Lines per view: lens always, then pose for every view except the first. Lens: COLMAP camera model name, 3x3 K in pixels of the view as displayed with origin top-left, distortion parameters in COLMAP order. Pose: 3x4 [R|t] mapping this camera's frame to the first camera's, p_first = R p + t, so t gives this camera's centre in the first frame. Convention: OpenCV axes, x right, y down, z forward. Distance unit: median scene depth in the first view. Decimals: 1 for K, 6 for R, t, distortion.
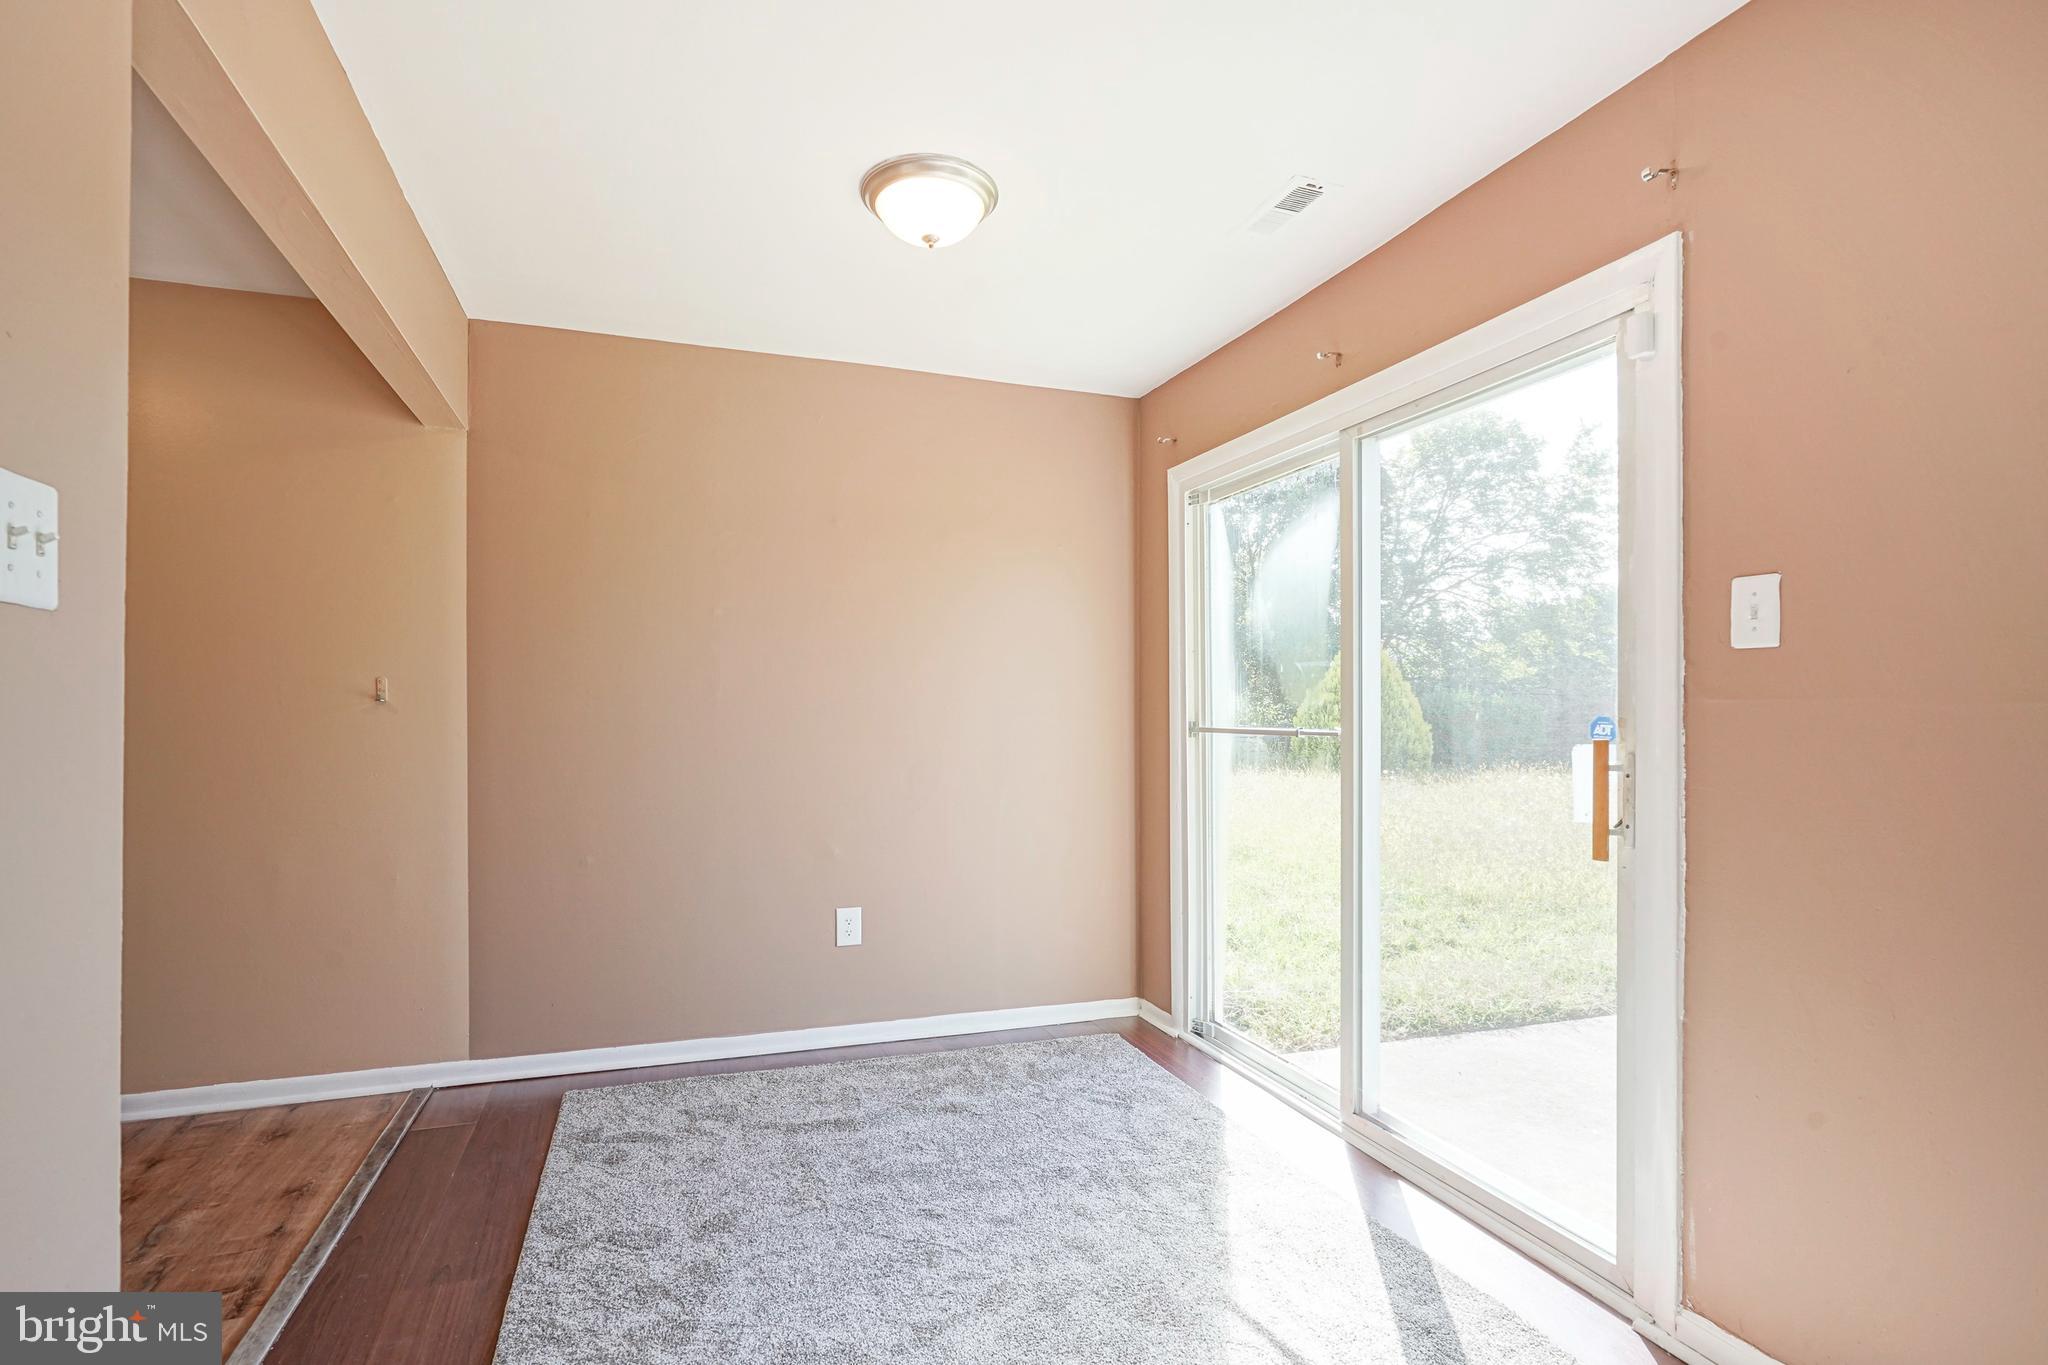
lens RADIAL K [[1006.3, 0, 1025.0], [0, 1006.3, 716.3], [0, 0, 1]] dist [-0.014859, 0.008991]
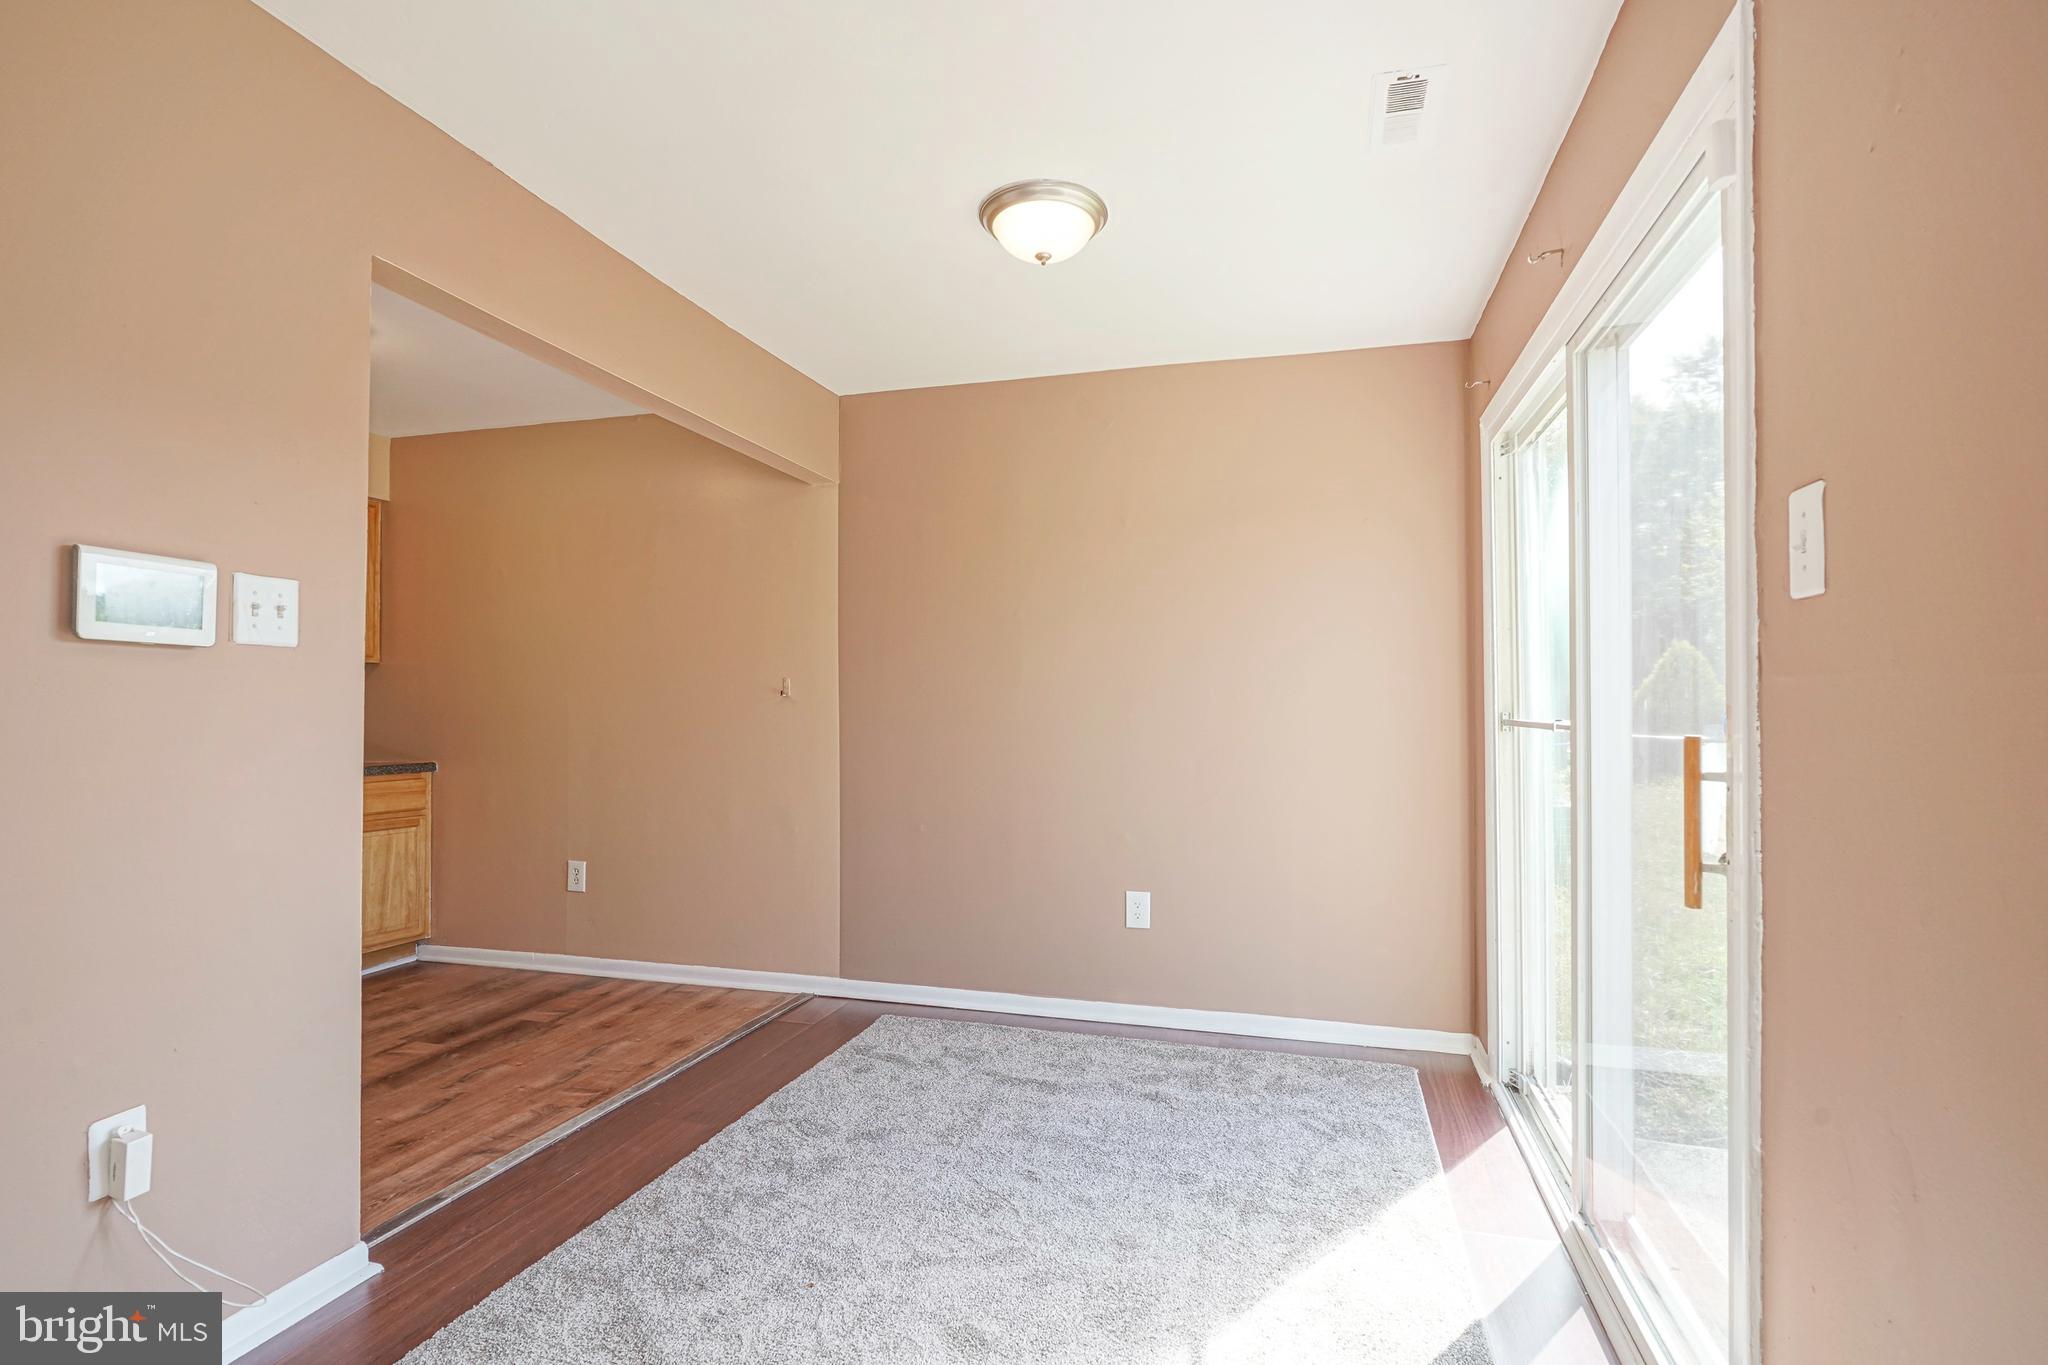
lens RADIAL K [[1011.8, 0, 1017.2], [0, 1011.8, 700.5], [0, 0, 1]] dist [-0.008464, 0.007363]
pose [[0.812445, -0.004632, -0.583020, 0.407820], [-0.000480, 0.999963, -0.008613, 0.002892], [0.583038, 0.007278, 0.812412, 0.095887]]
